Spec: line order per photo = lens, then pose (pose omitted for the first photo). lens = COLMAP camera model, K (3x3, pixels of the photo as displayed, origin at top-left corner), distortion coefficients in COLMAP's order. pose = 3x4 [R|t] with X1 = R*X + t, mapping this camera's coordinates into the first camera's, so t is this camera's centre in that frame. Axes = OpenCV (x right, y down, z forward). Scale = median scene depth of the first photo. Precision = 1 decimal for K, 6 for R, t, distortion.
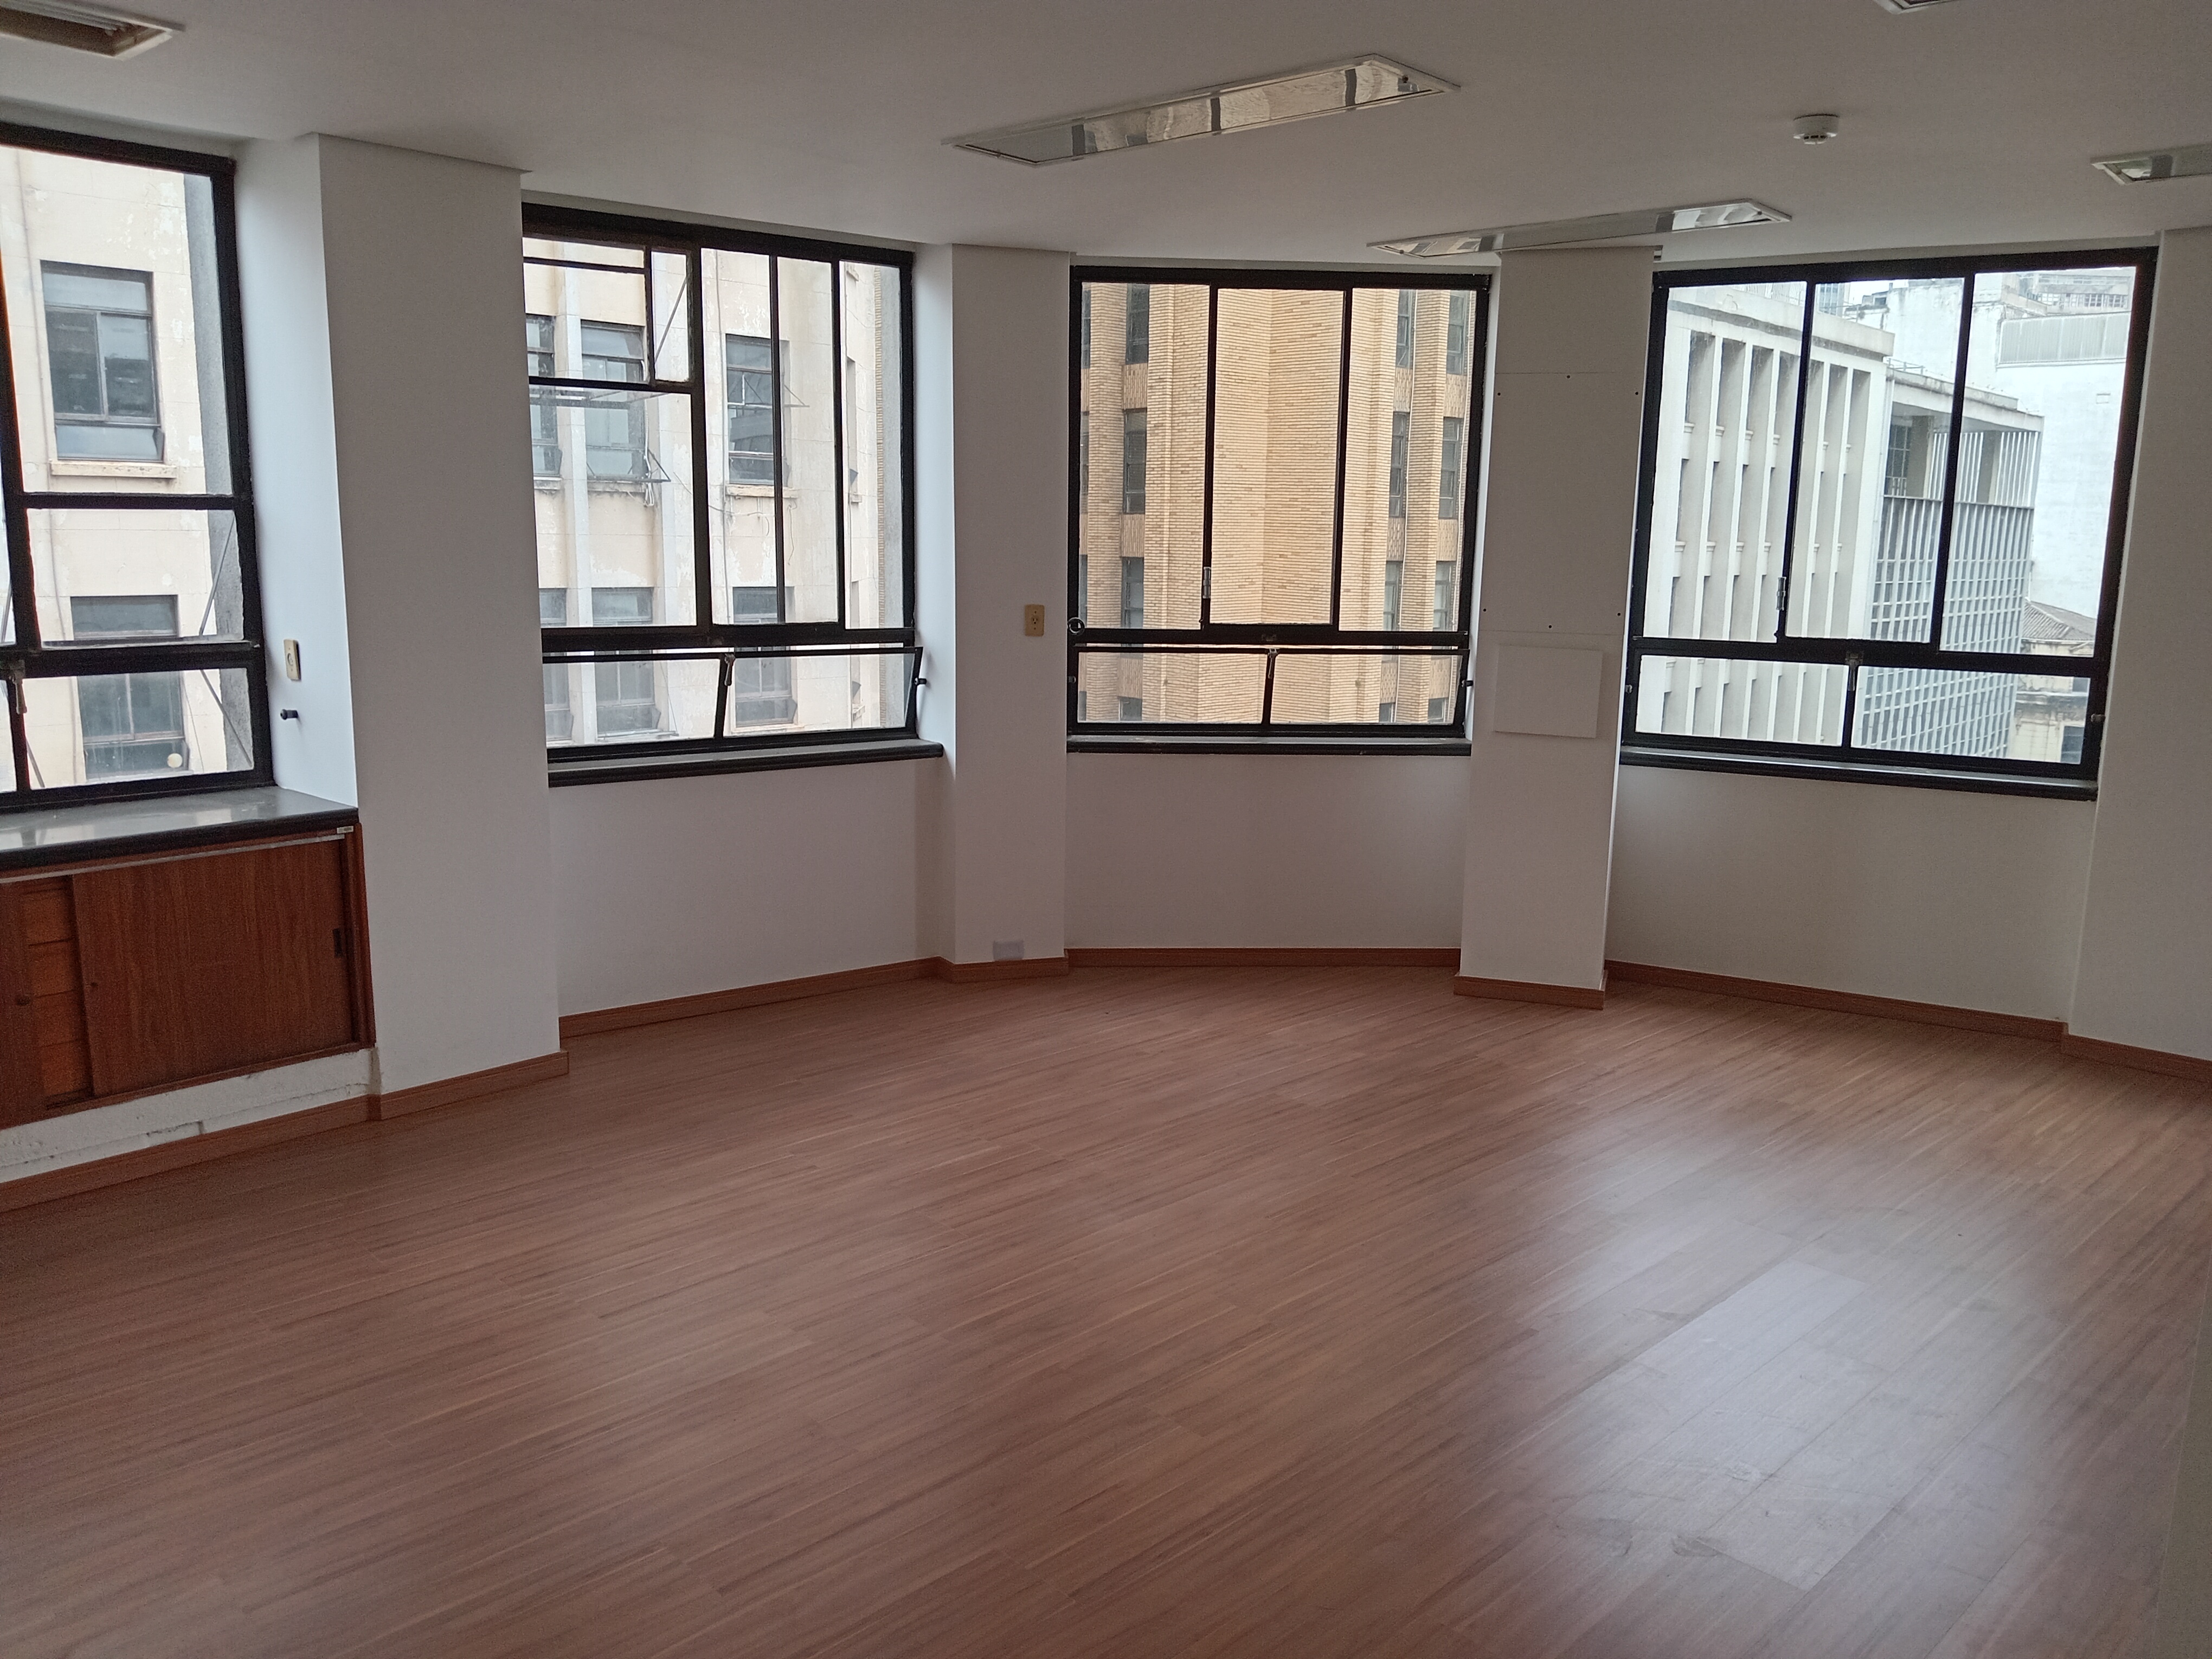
lens RADIAL K [[1655.2, 0, 1107.0], [0, 1655.2, 828.3], [0, 0, 1]] dist [0.049149, -0.092054]
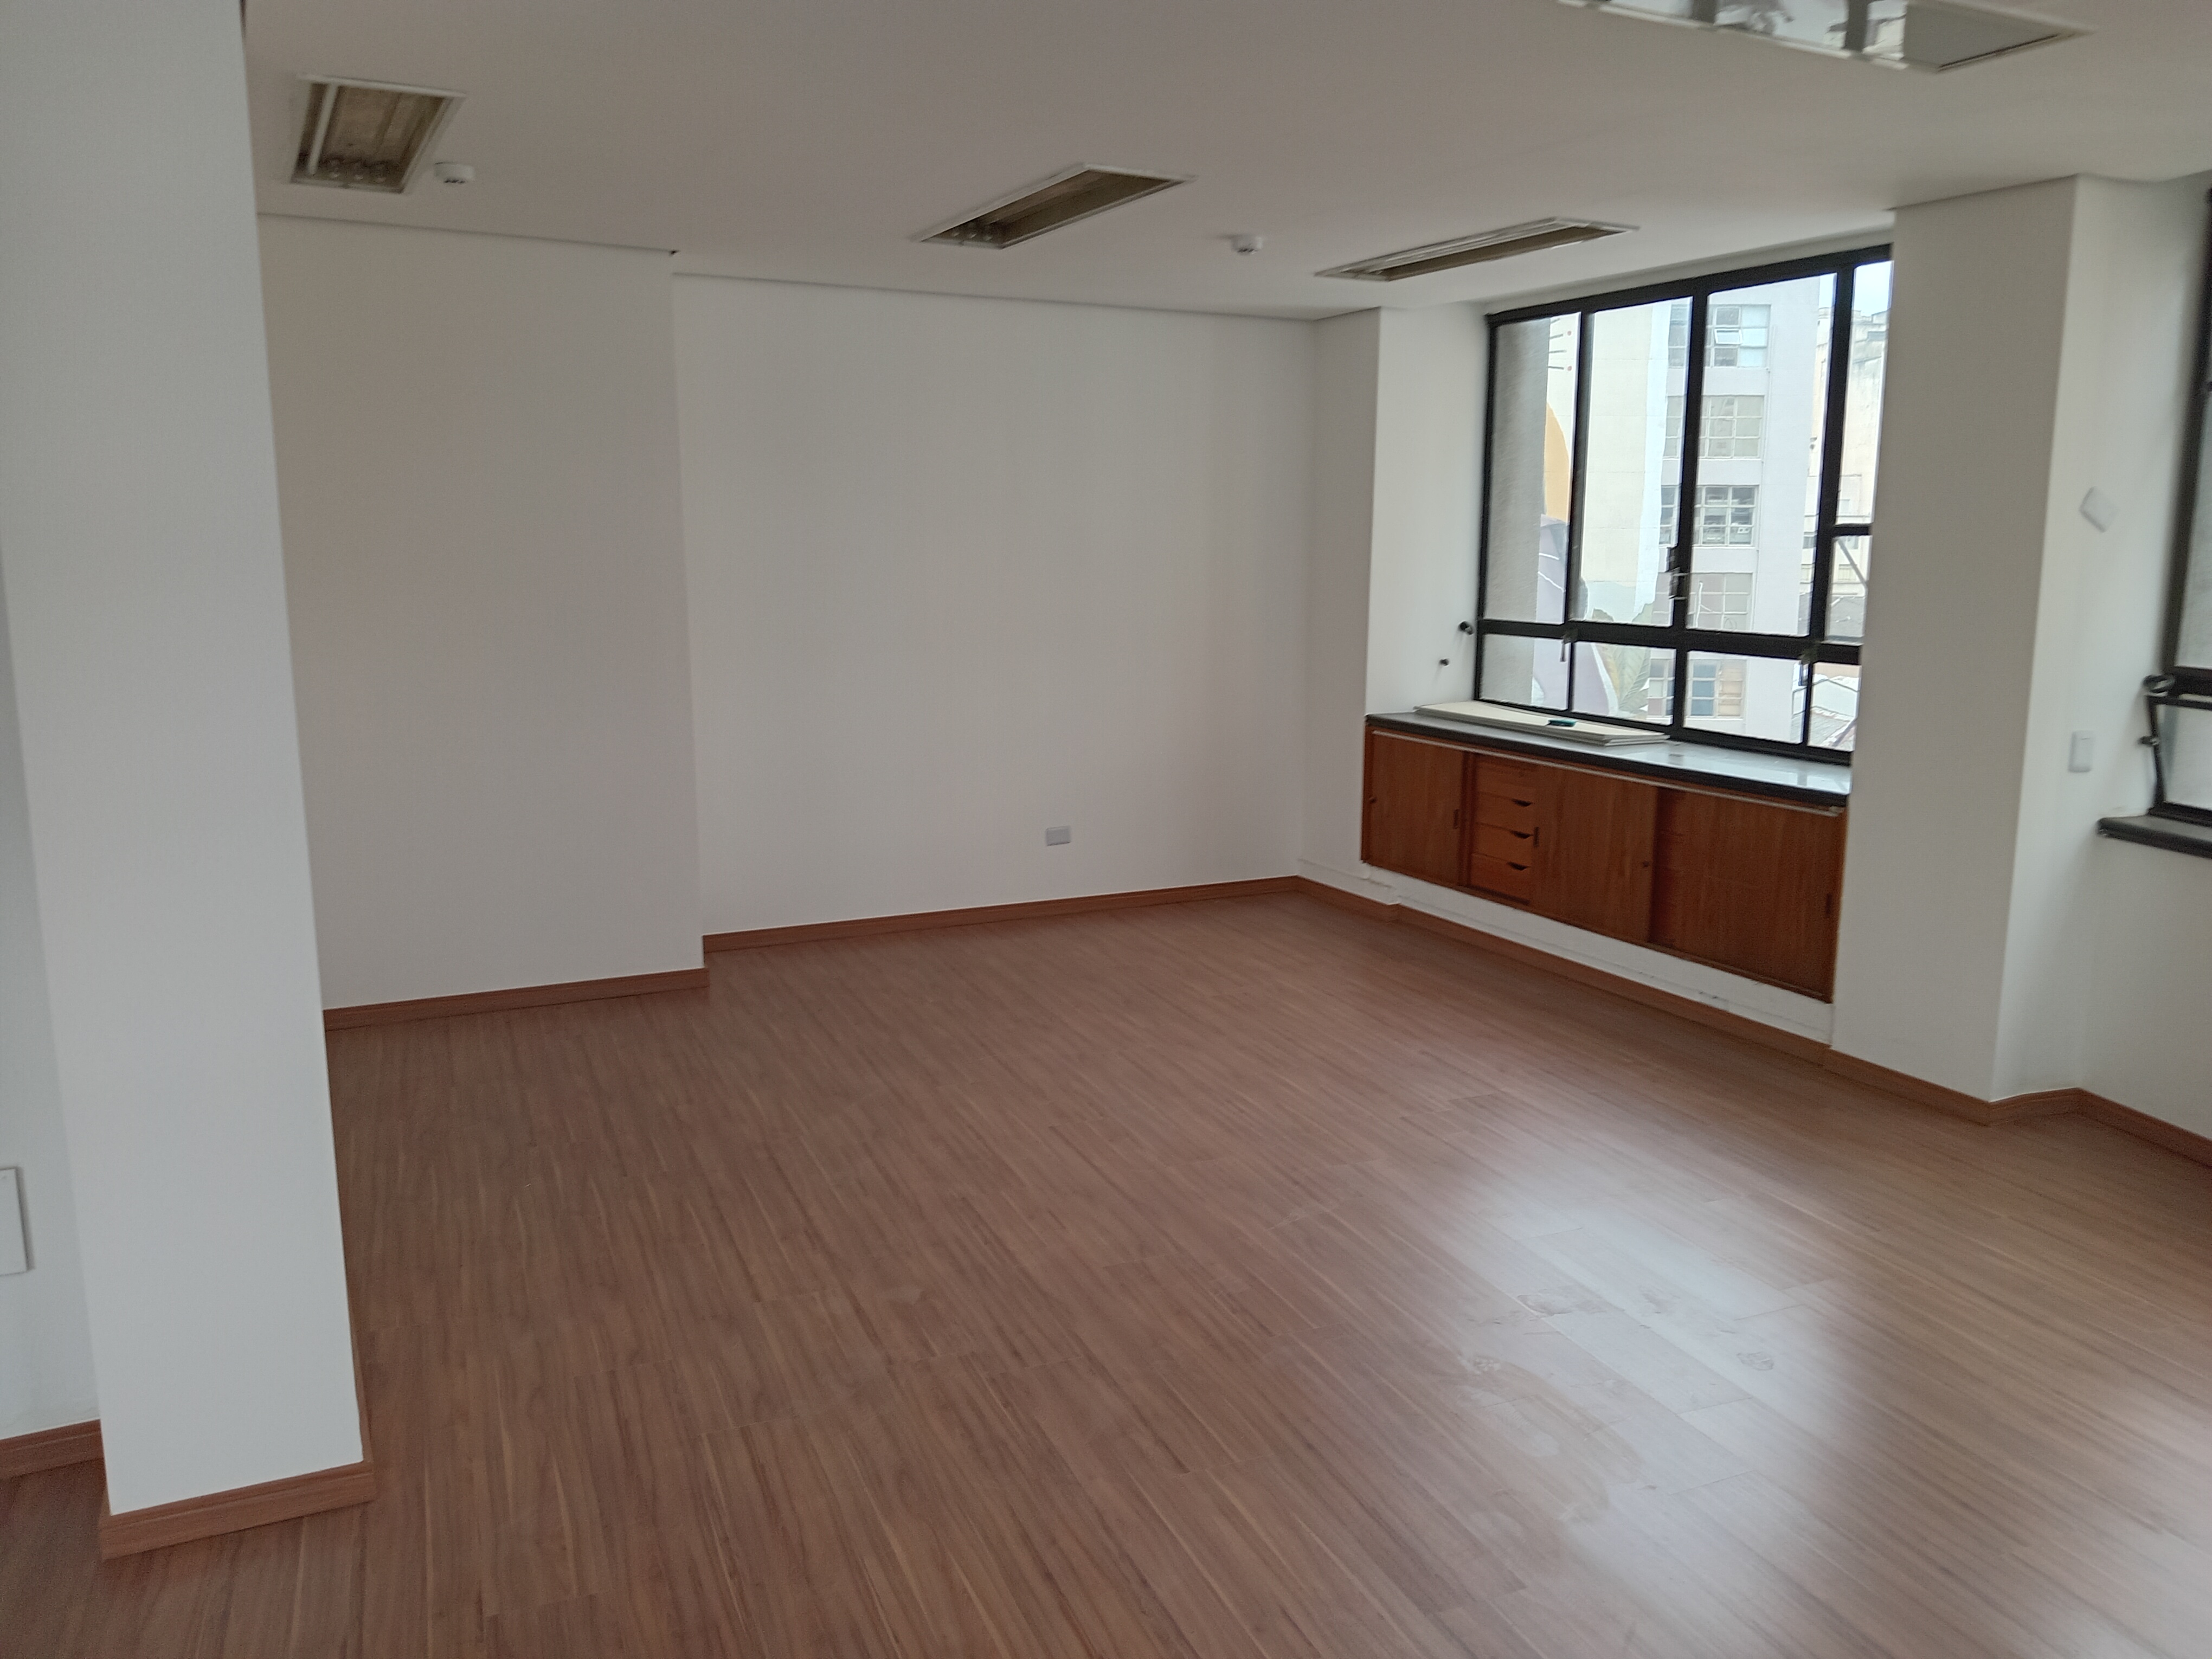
lens RADIAL K [[1655.2, 0, 1106.1], [0, 1655.2, 825.7], [0, 0, 1]] dist [0.049149, -0.092054]
pose [[-0.365137, 0.143789, -0.919782, 0.763502], [-0.178713, 0.958798, 0.220834, -0.147681], [0.913639, 0.245012, -0.324396, 0.881006]]
